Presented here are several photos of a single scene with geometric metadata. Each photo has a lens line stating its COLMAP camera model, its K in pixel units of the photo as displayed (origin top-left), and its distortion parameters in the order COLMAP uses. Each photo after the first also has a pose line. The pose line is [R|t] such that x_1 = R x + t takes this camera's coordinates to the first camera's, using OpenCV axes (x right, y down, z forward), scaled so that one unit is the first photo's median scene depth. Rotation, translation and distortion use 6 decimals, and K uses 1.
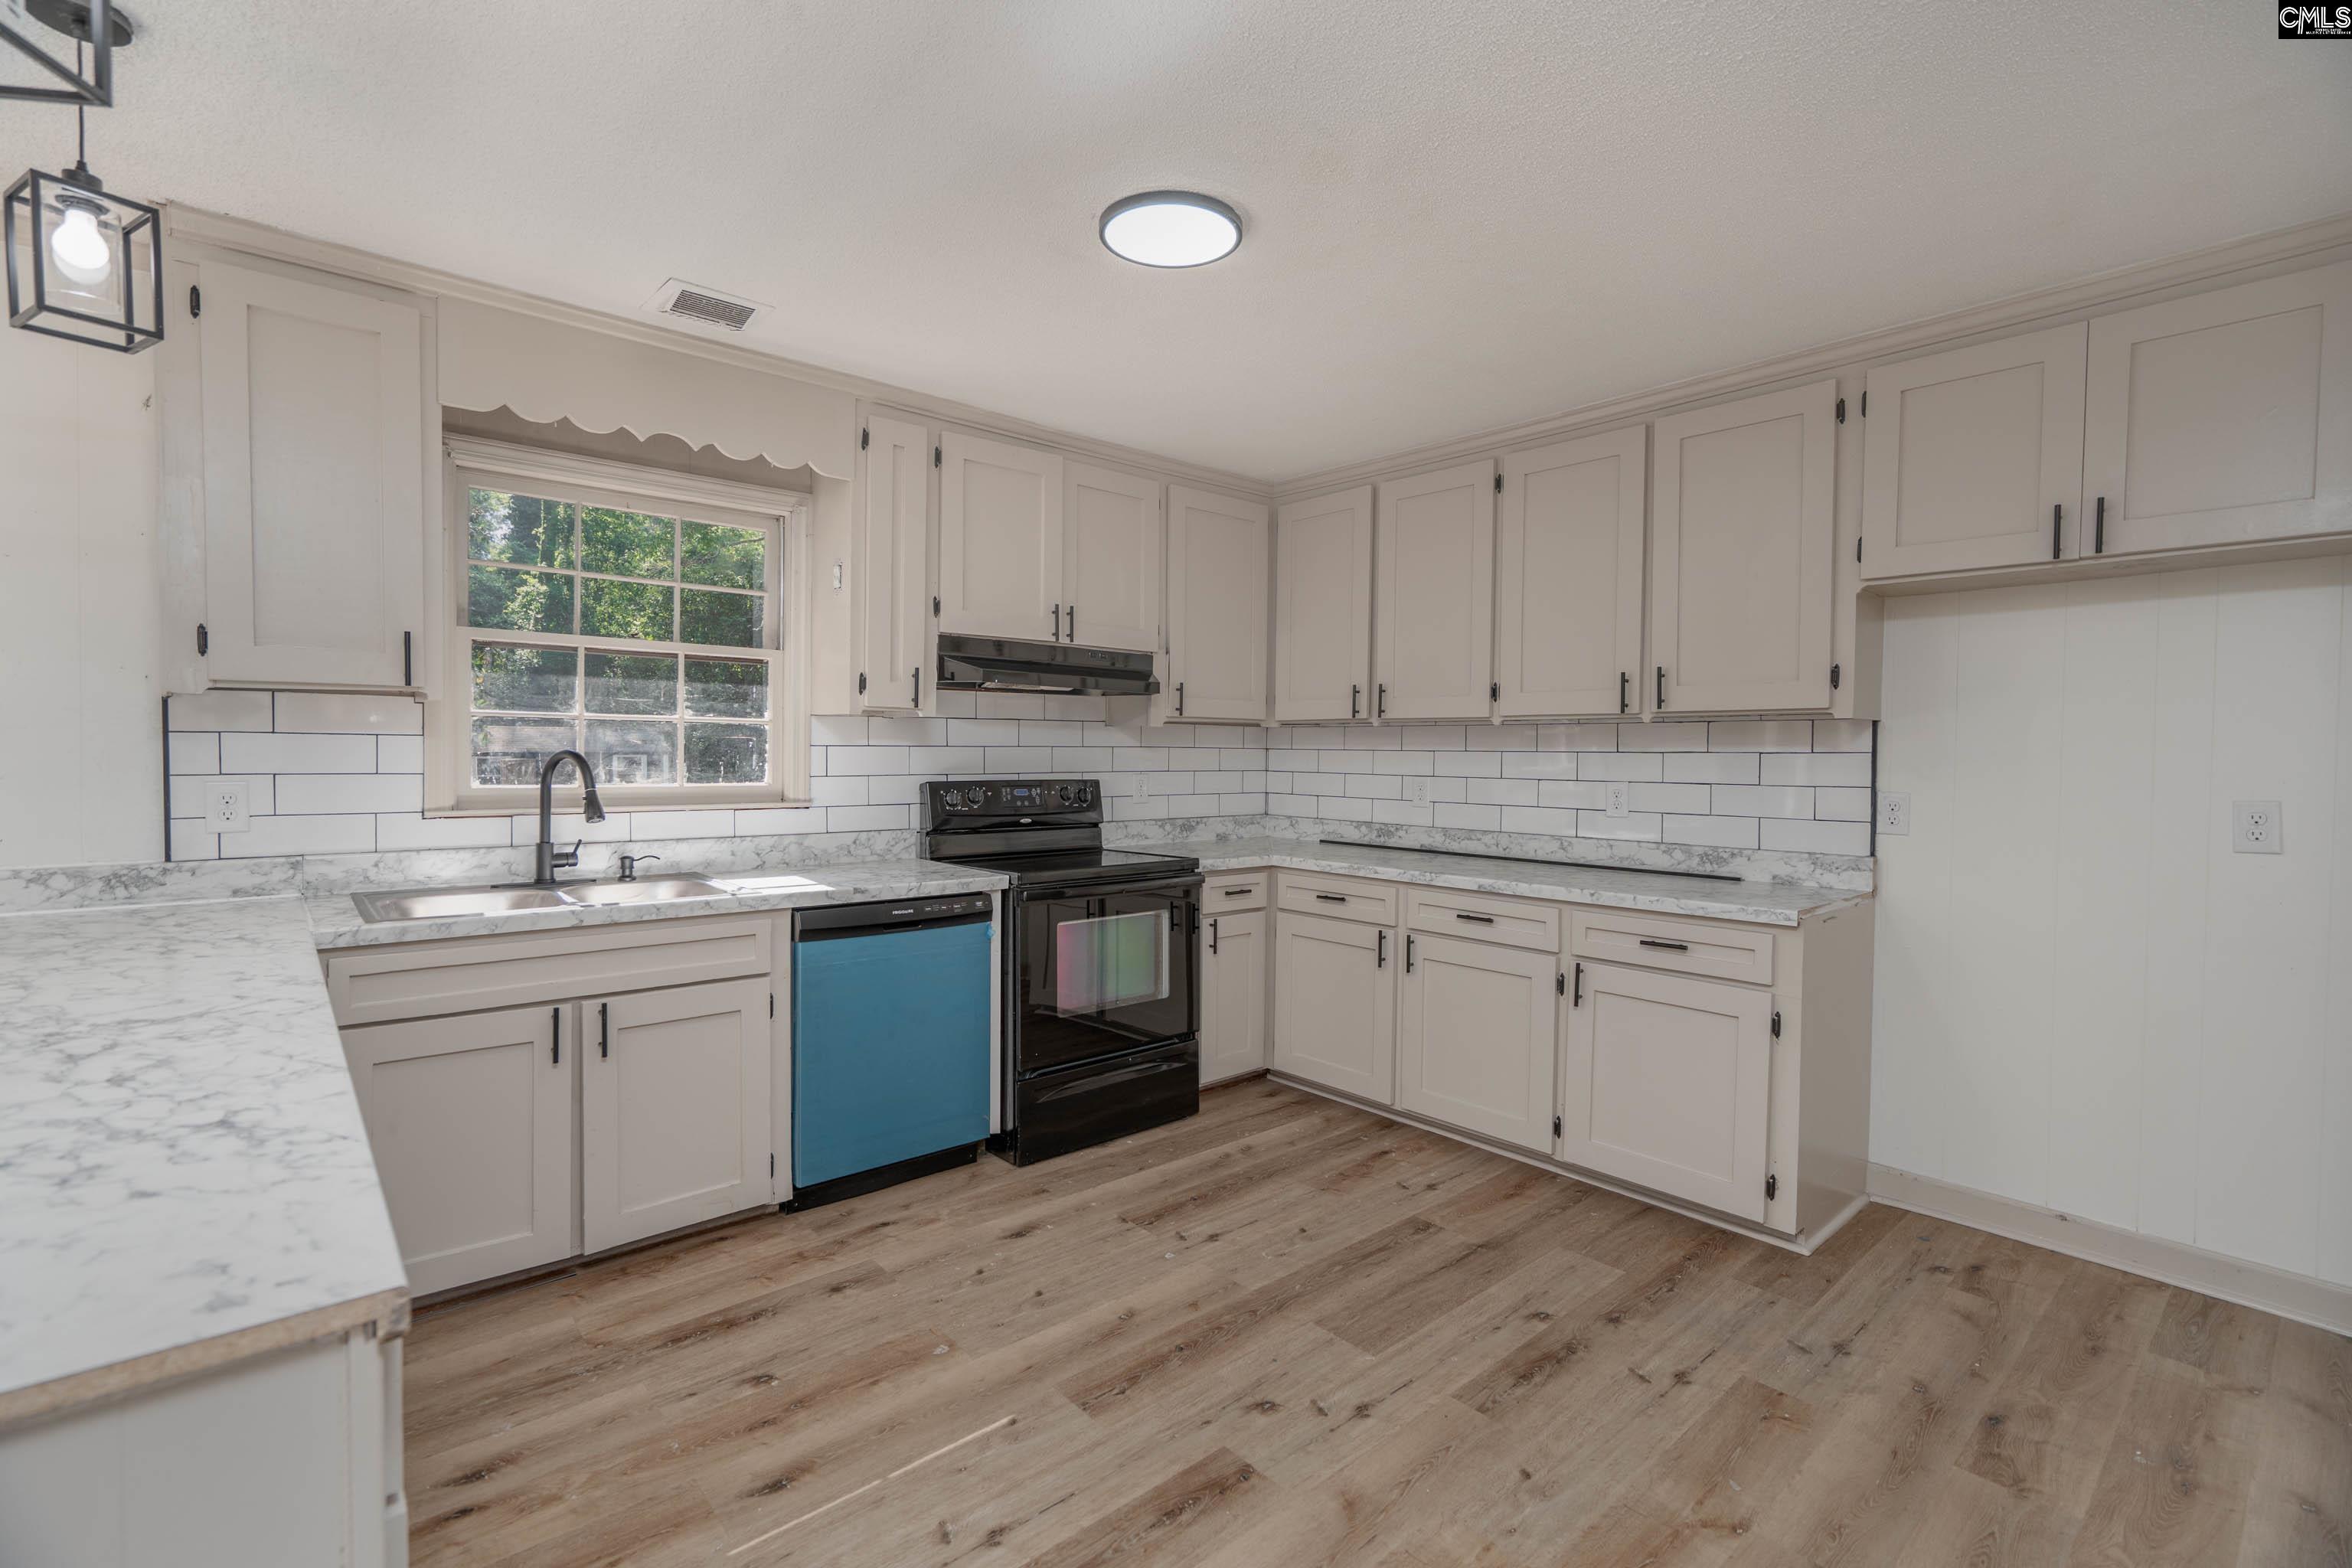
lens RADIAL K [[1052.7, 0, 1166.8], [0, 1052.7, 776.0], [0, 0, 1]] dist [-0.002651, 0.001299]
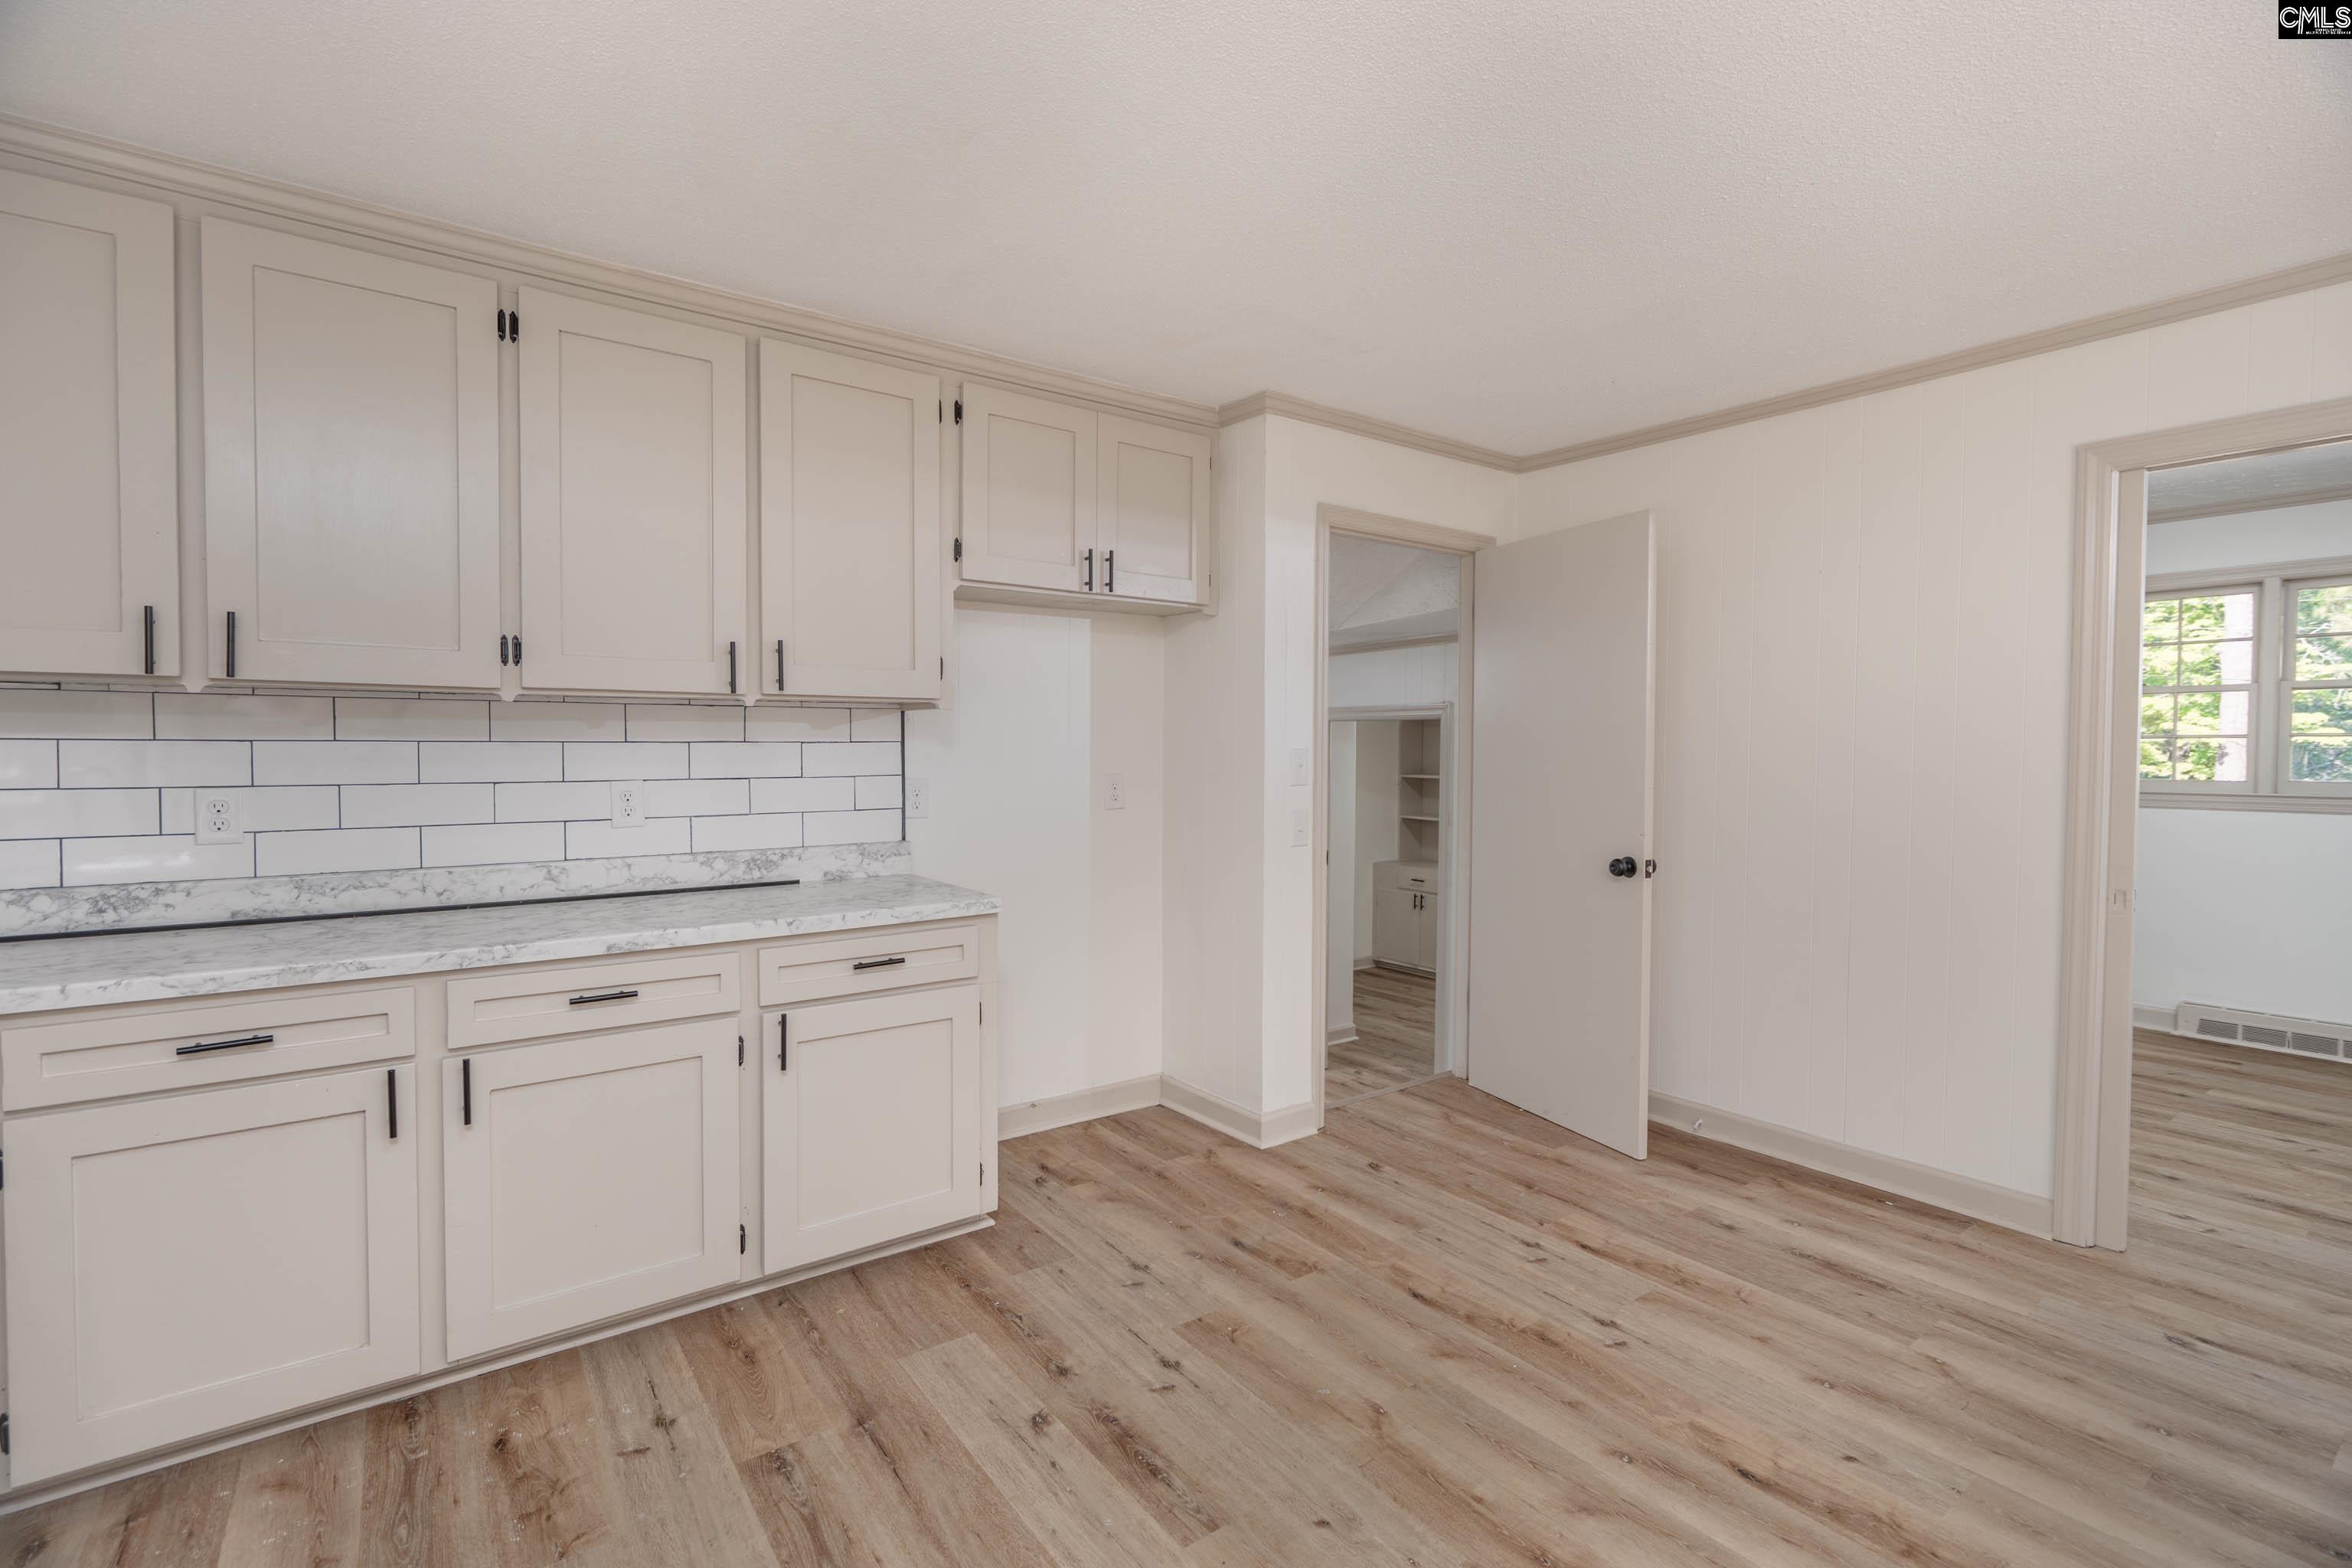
lens RADIAL K [[1052.7, 0, 1166.8], [0, 1052.7, 776.0], [0, 0, 1]] dist [-0.002651, 0.001299]
pose [[0.085796, -0.037569, 0.995604, -0.325996], [0.020308, 0.999147, 0.035953, -0.019019], [-0.996106, 0.017134, 0.086485, 0.595801]]
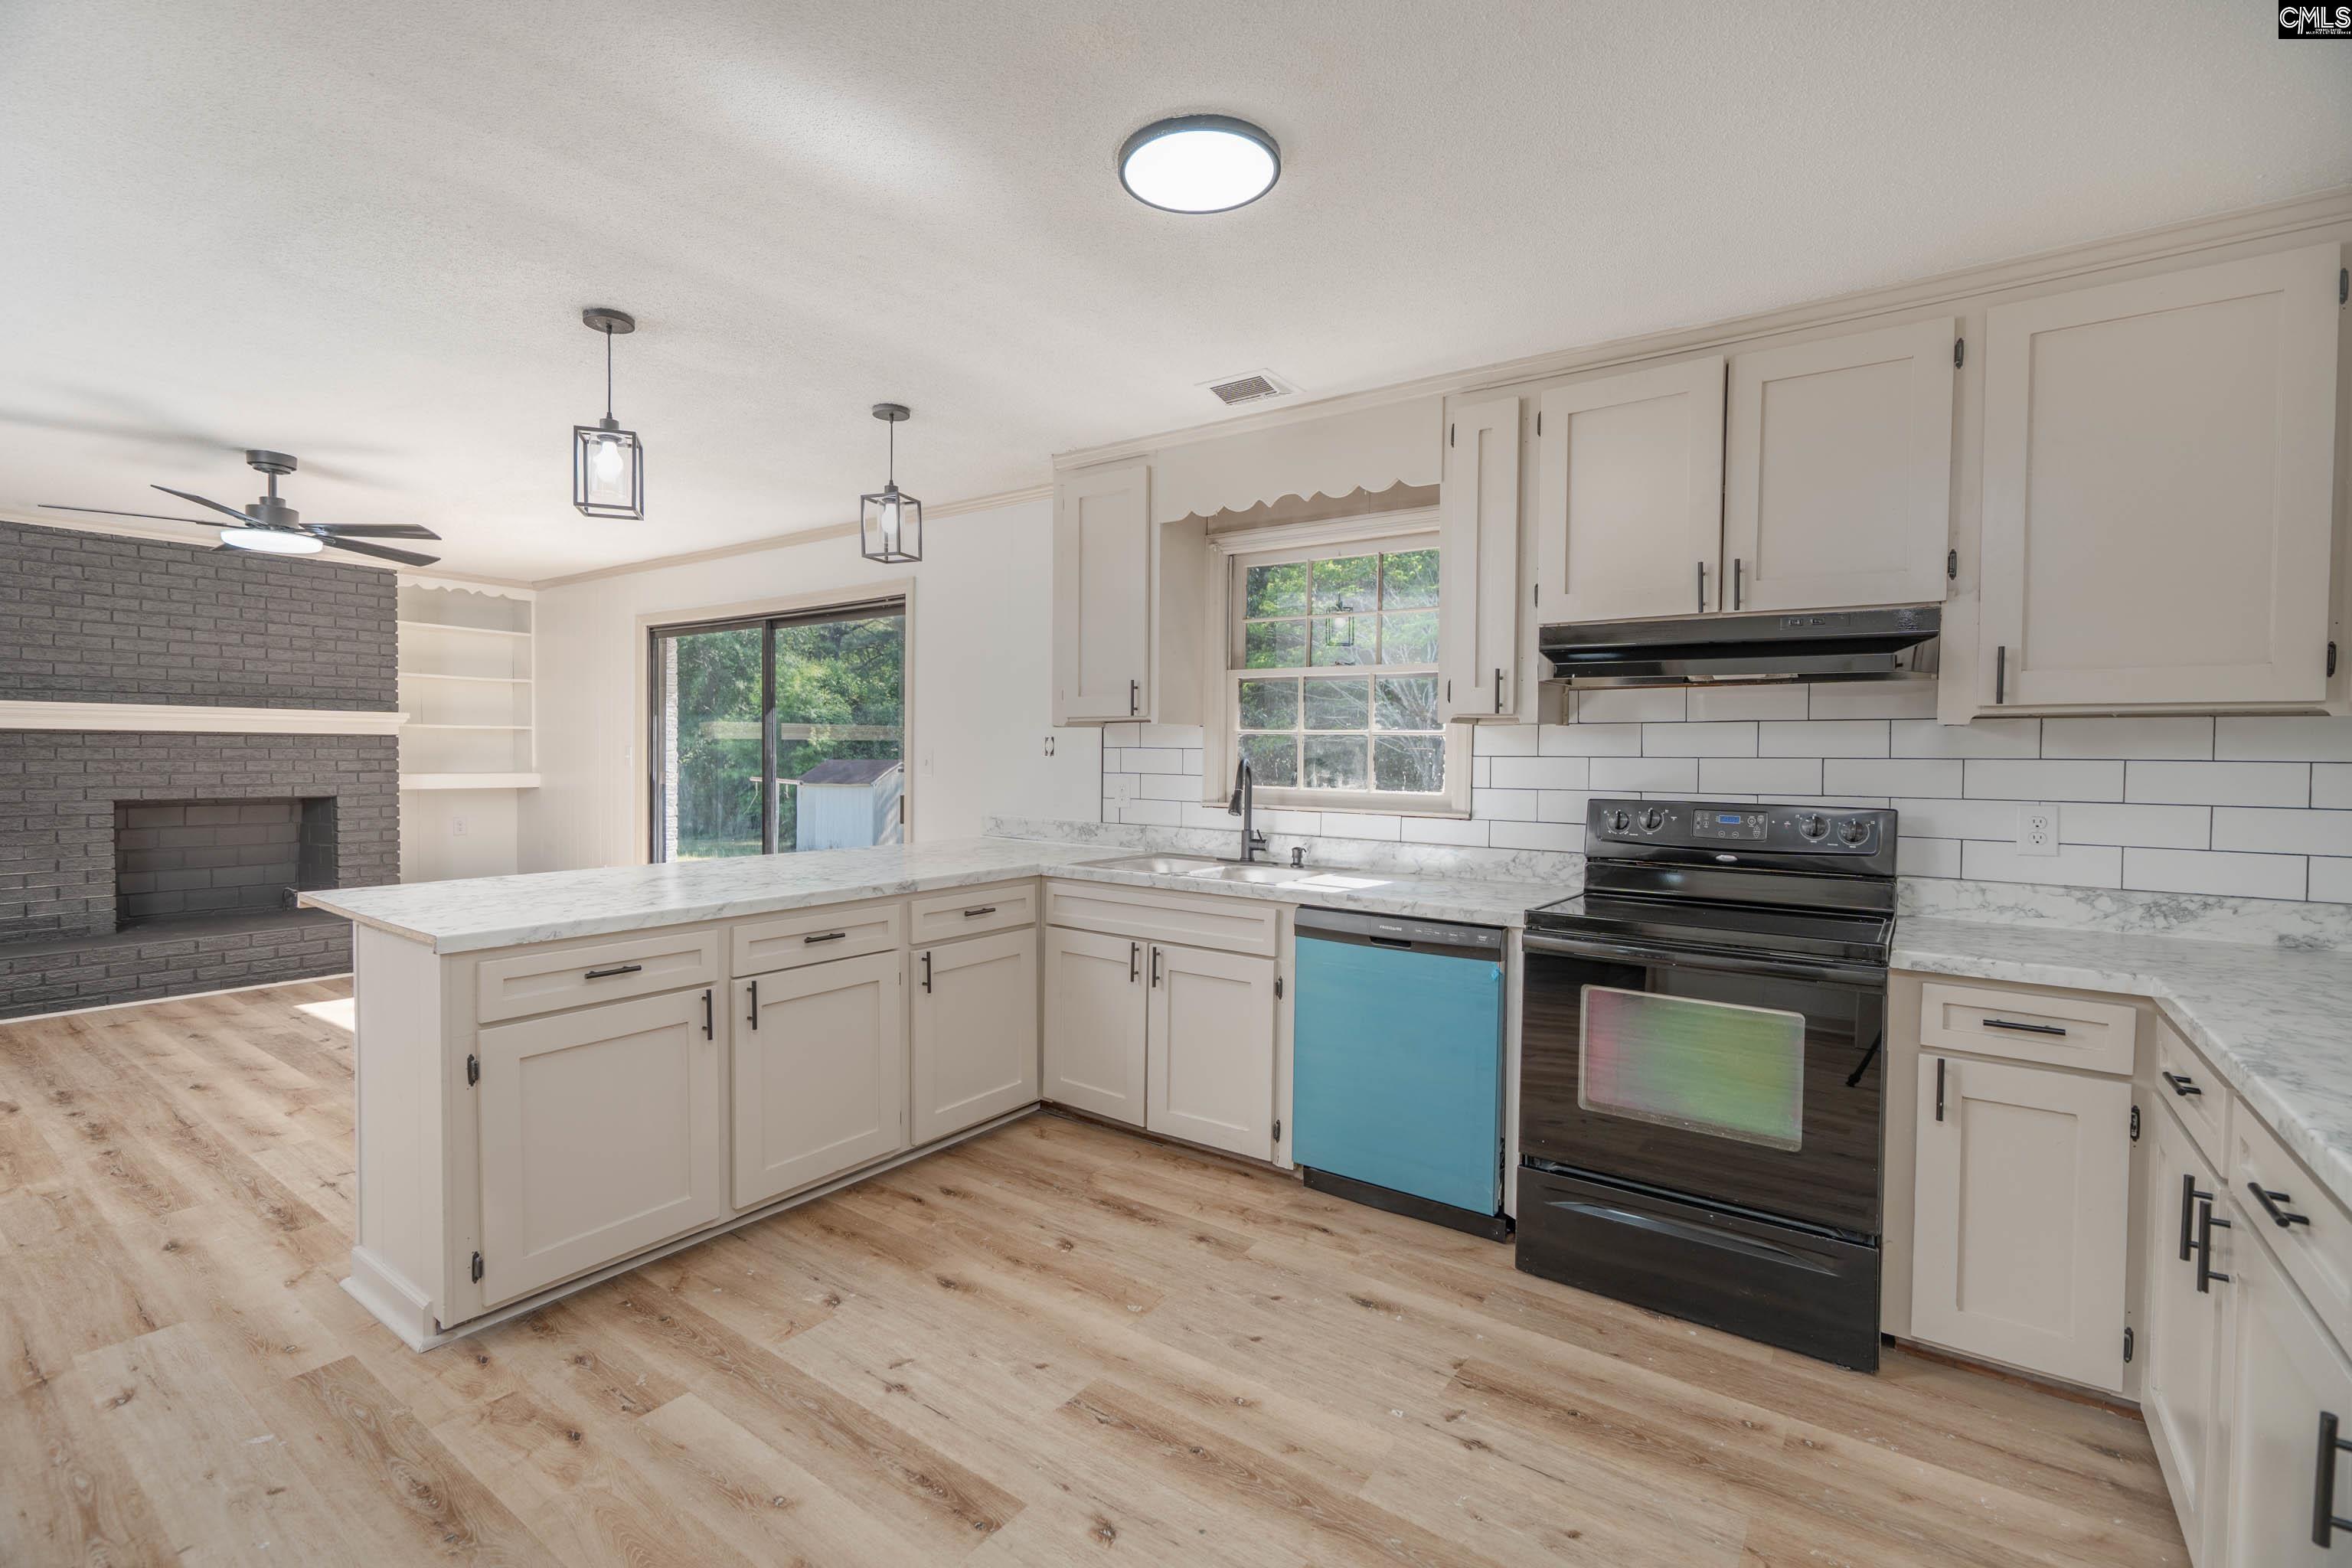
lens RADIAL K [[1052.7, 0, 1166.8], [0, 1052.7, 776.0], [0, 0, 1]] dist [-0.002651, 0.001299]
pose [[0.222077, 0.014120, -0.974927, 0.575601], [-0.032355, 0.999451, 0.007105, -0.008625], [0.974492, 0.029966, 0.222412, 0.527639]]
